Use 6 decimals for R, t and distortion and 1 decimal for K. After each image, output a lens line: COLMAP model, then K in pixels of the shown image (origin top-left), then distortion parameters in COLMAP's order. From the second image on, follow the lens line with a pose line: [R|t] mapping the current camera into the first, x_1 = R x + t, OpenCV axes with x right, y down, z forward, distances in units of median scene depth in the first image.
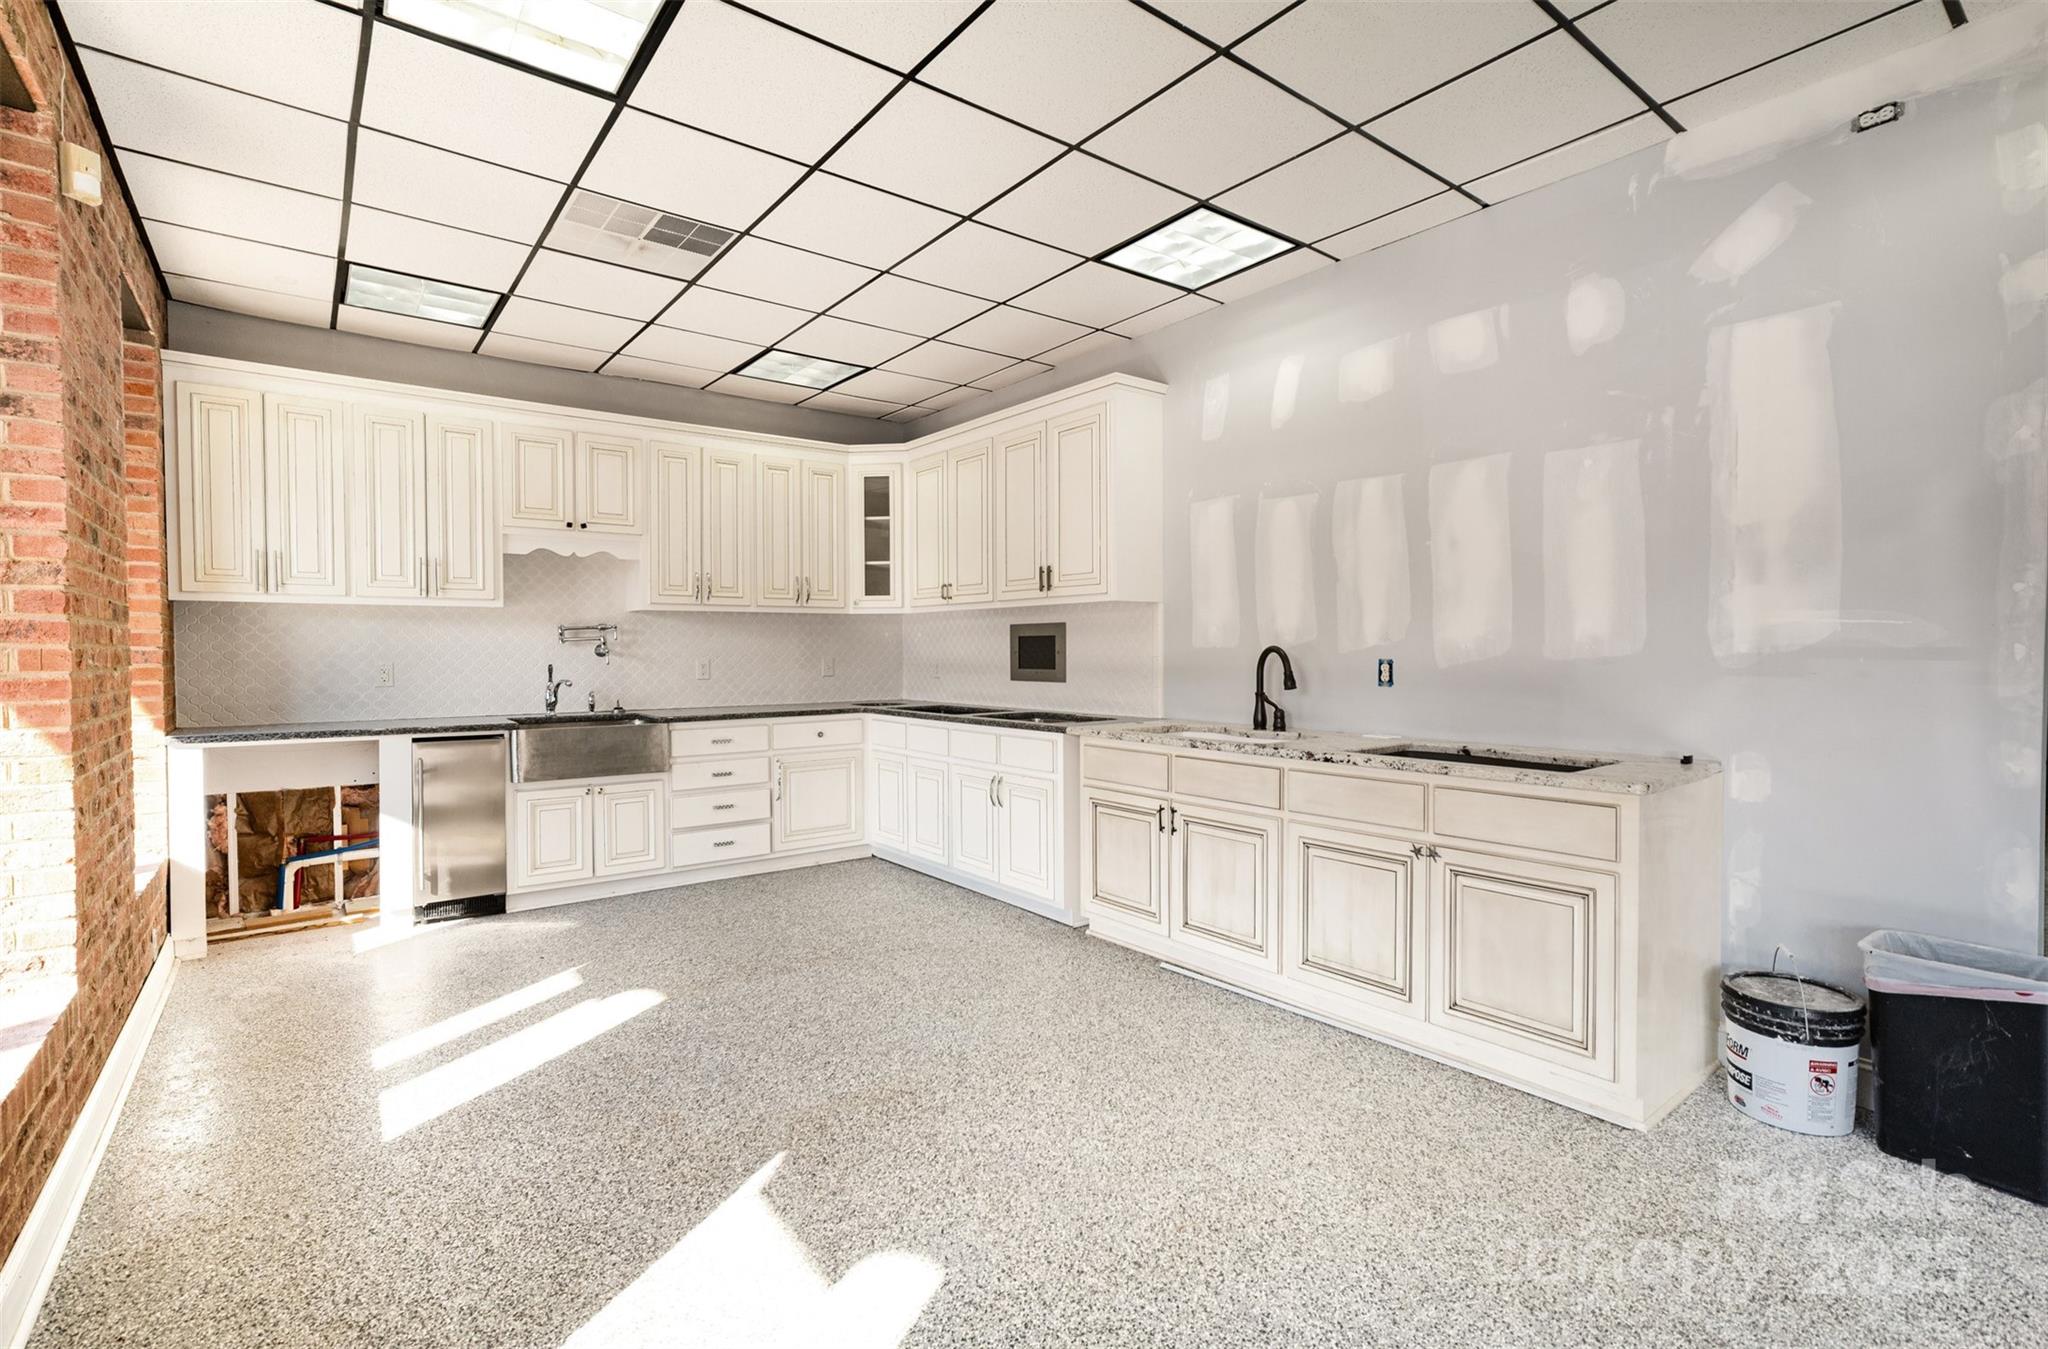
lens RADIAL K [[941.0, 0, 1028.4], [0, 941.0, 662.4], [0, 0, 1]] dist [-0.011136, 0.000733]
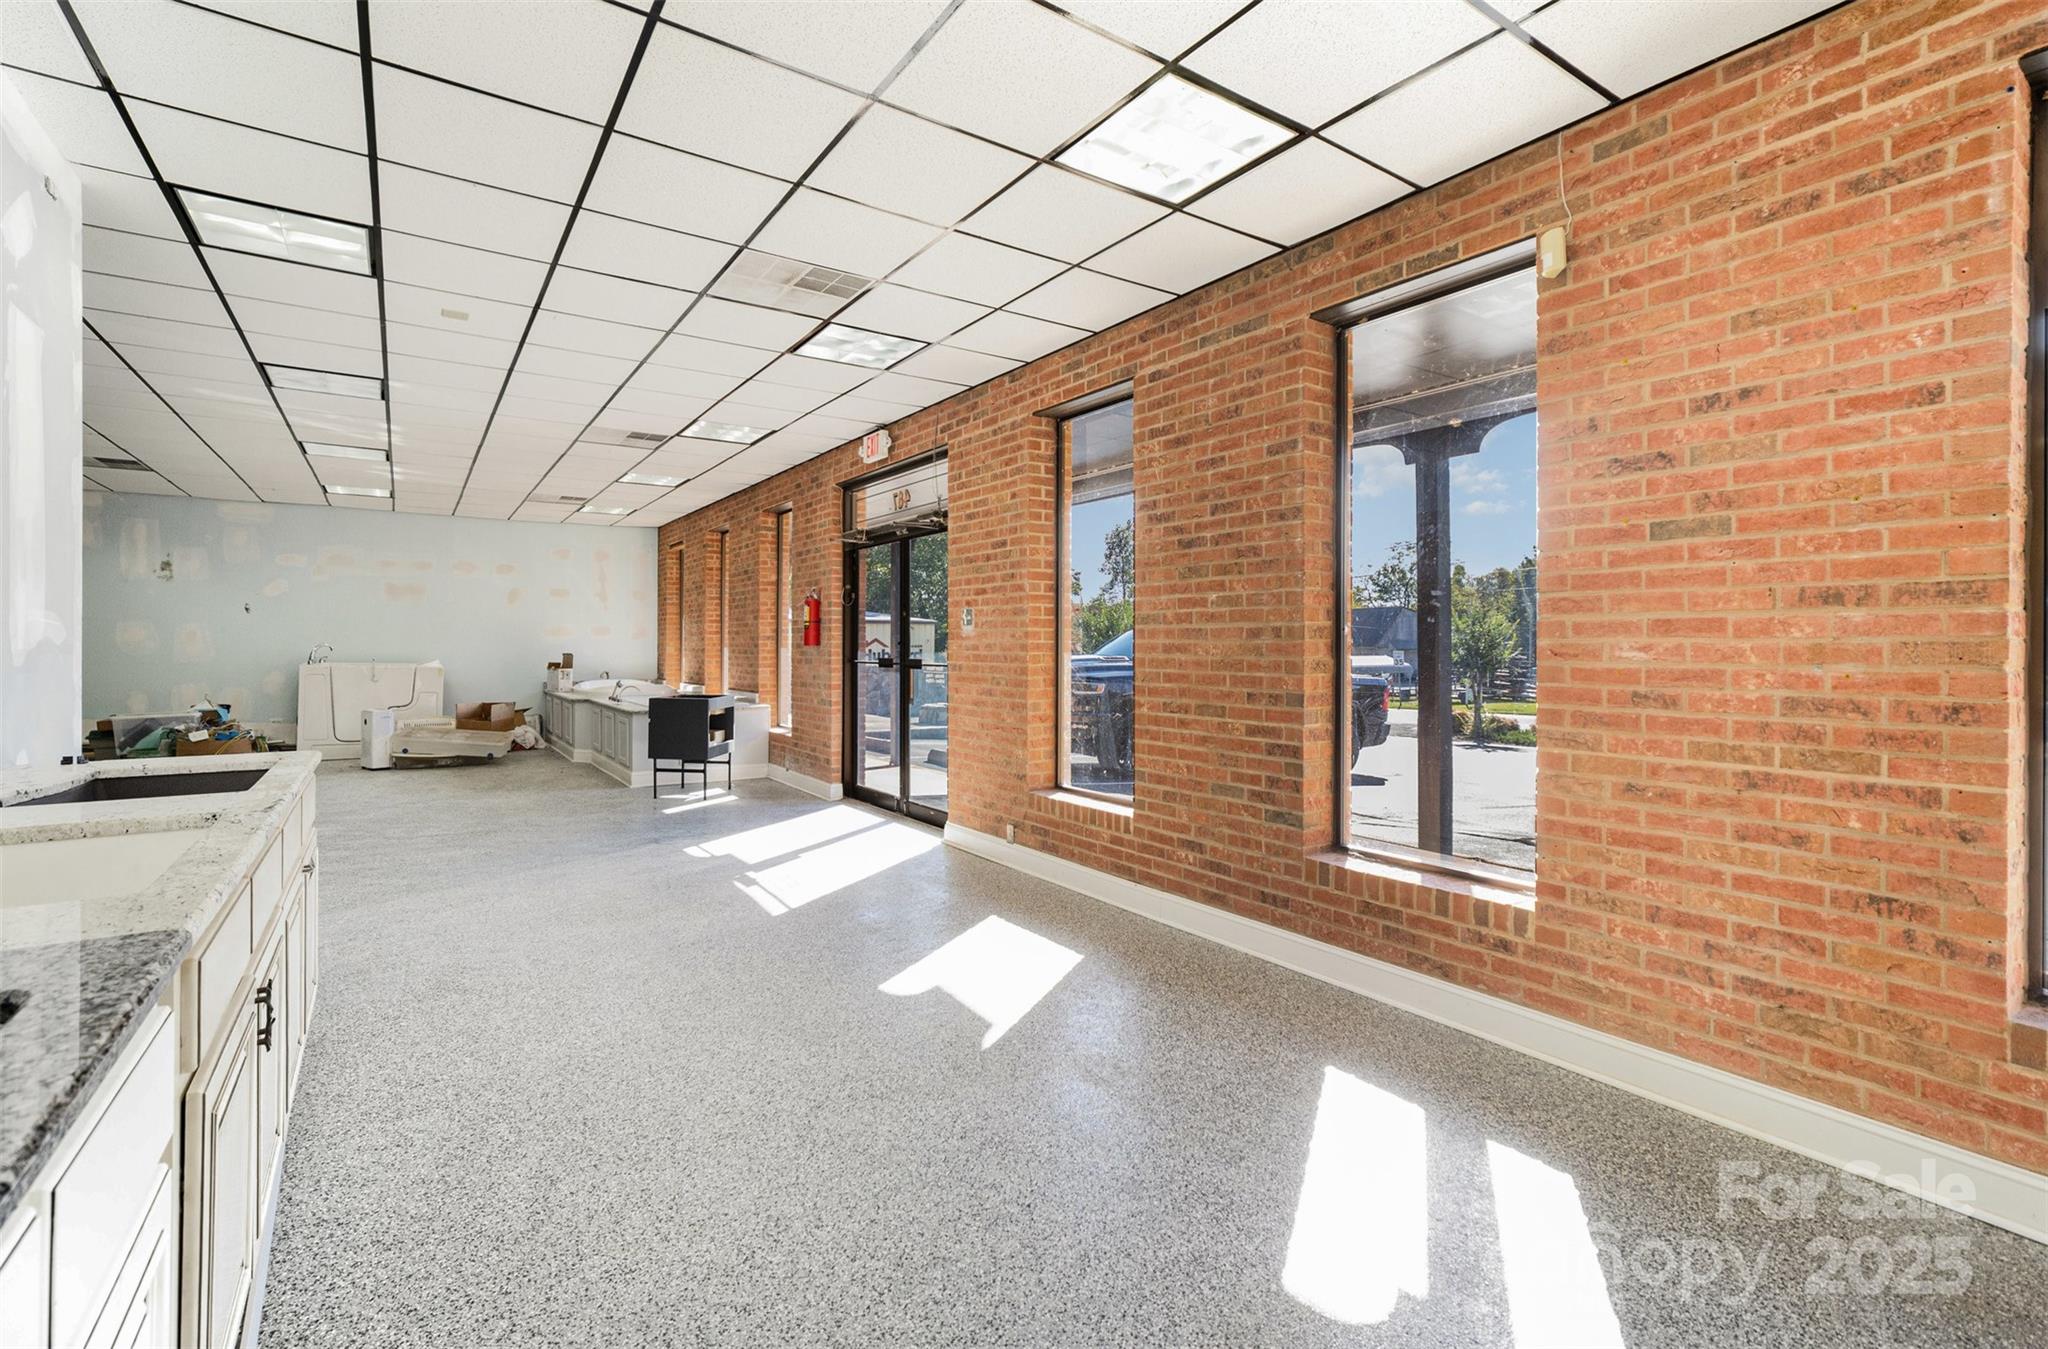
lens RADIAL K [[921.3, 0, 1022.9], [0, 921.3, 642.1], [0, 0, 1]] dist [-0.023900, 0.012661]
pose [[-0.997999, 0.002365, 0.063180, -0.216792], [0.003138, 0.999921, 0.012137, -0.017101], [-0.063146, 0.012311, -0.997928, 1.224581]]
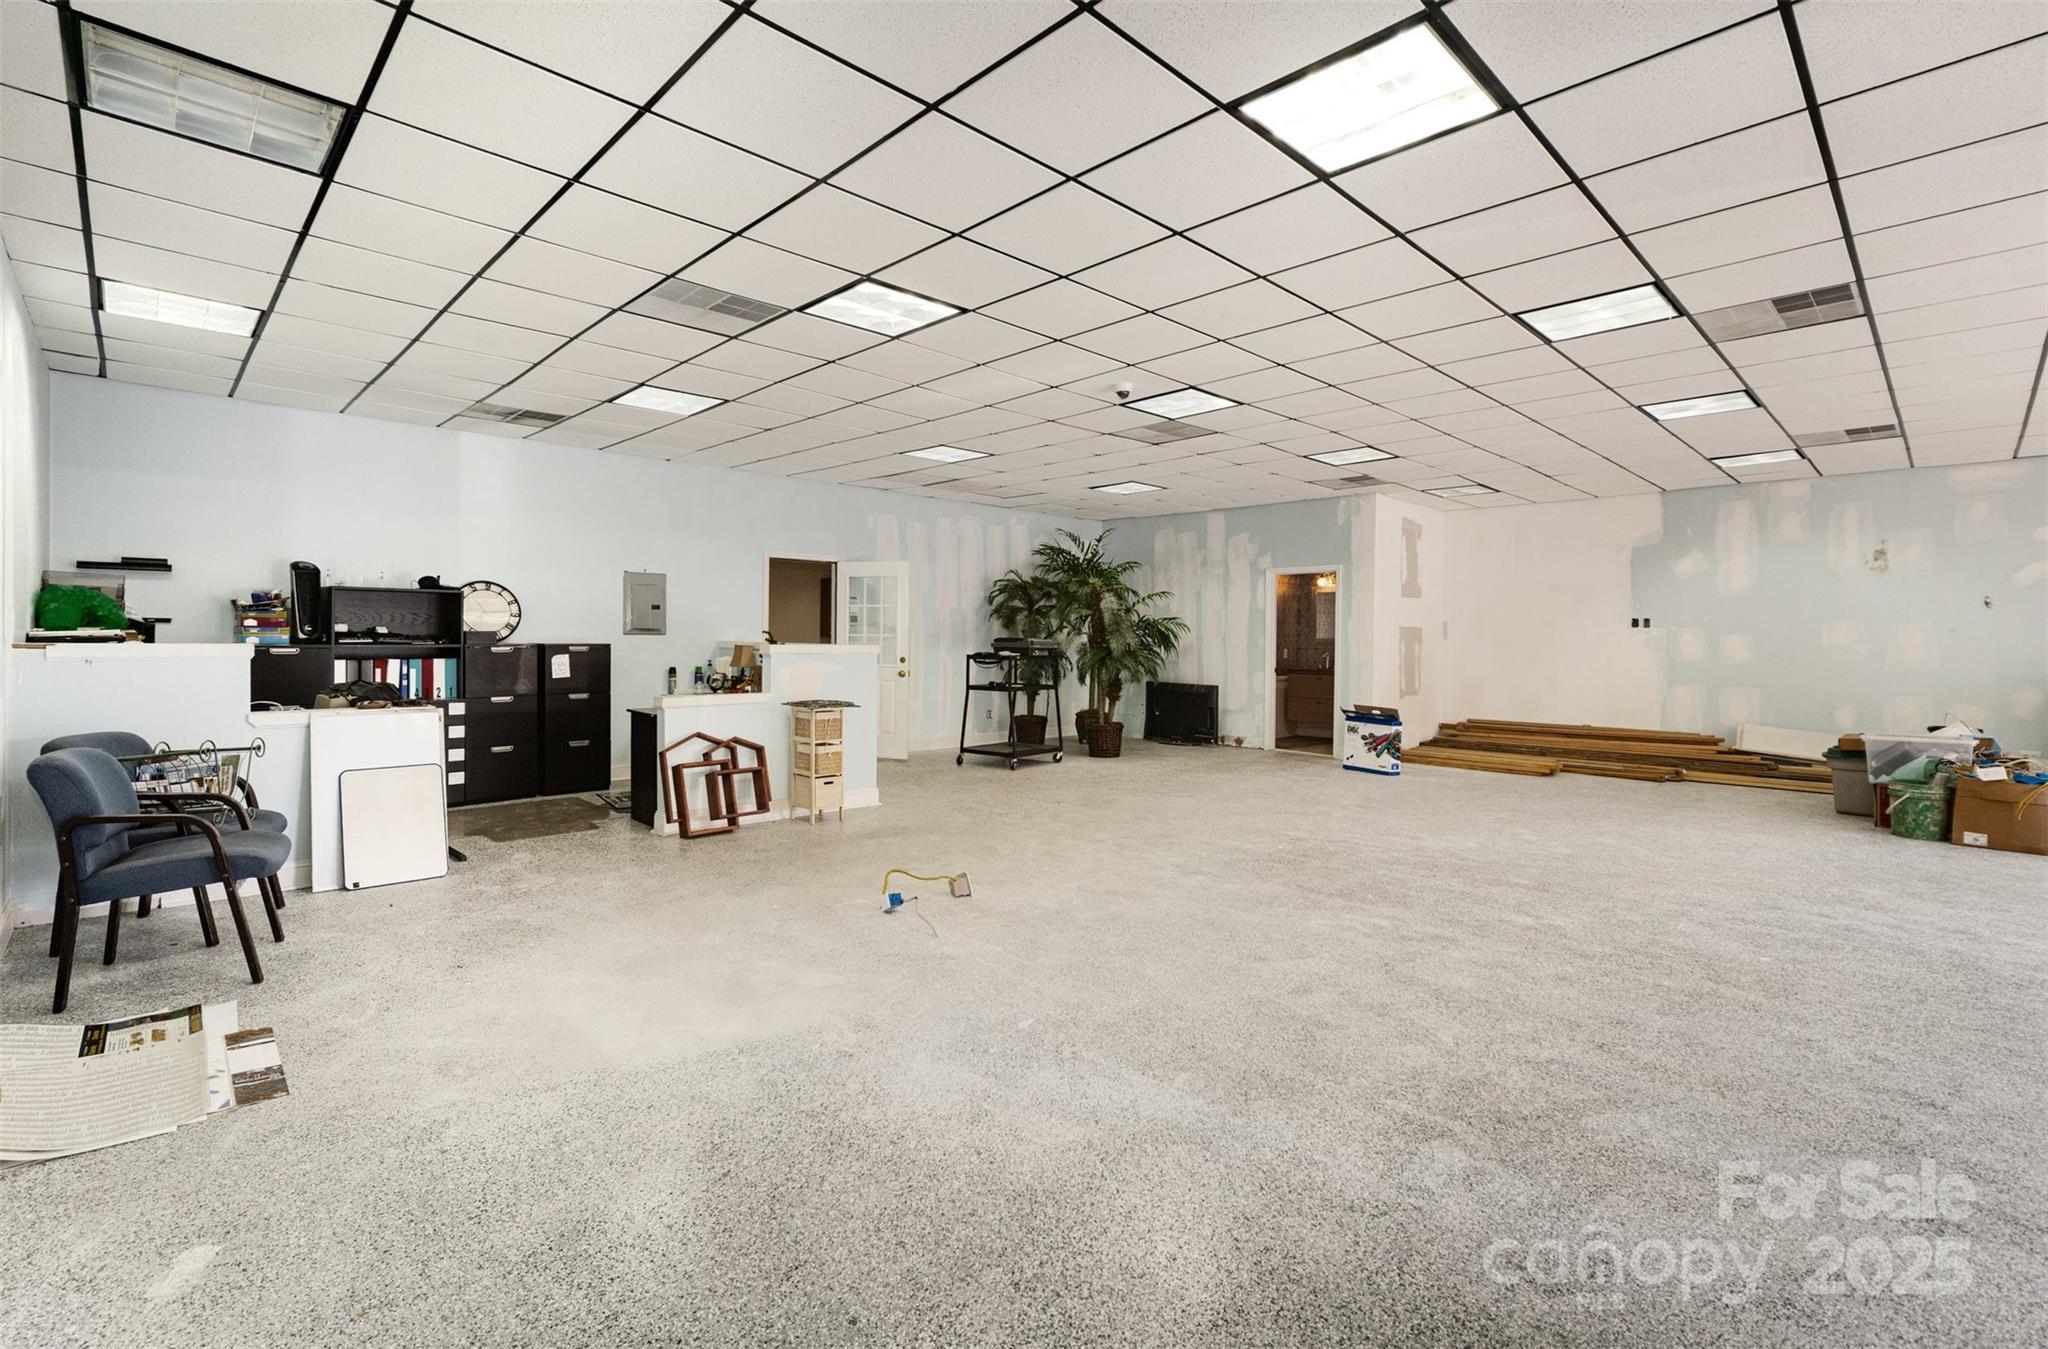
lens RADIAL K [[920.1, 0, 1020.5], [0, 920.1, 655.4], [0, 0, 1]] dist [-0.023267, 0.012114]
pose [[-0.108980, -0.016994, 0.993899, 0.365044], [0.005260, 0.999830, 0.017672, -0.019000], [-0.994030, 0.007154, -0.108872, 1.086766]]
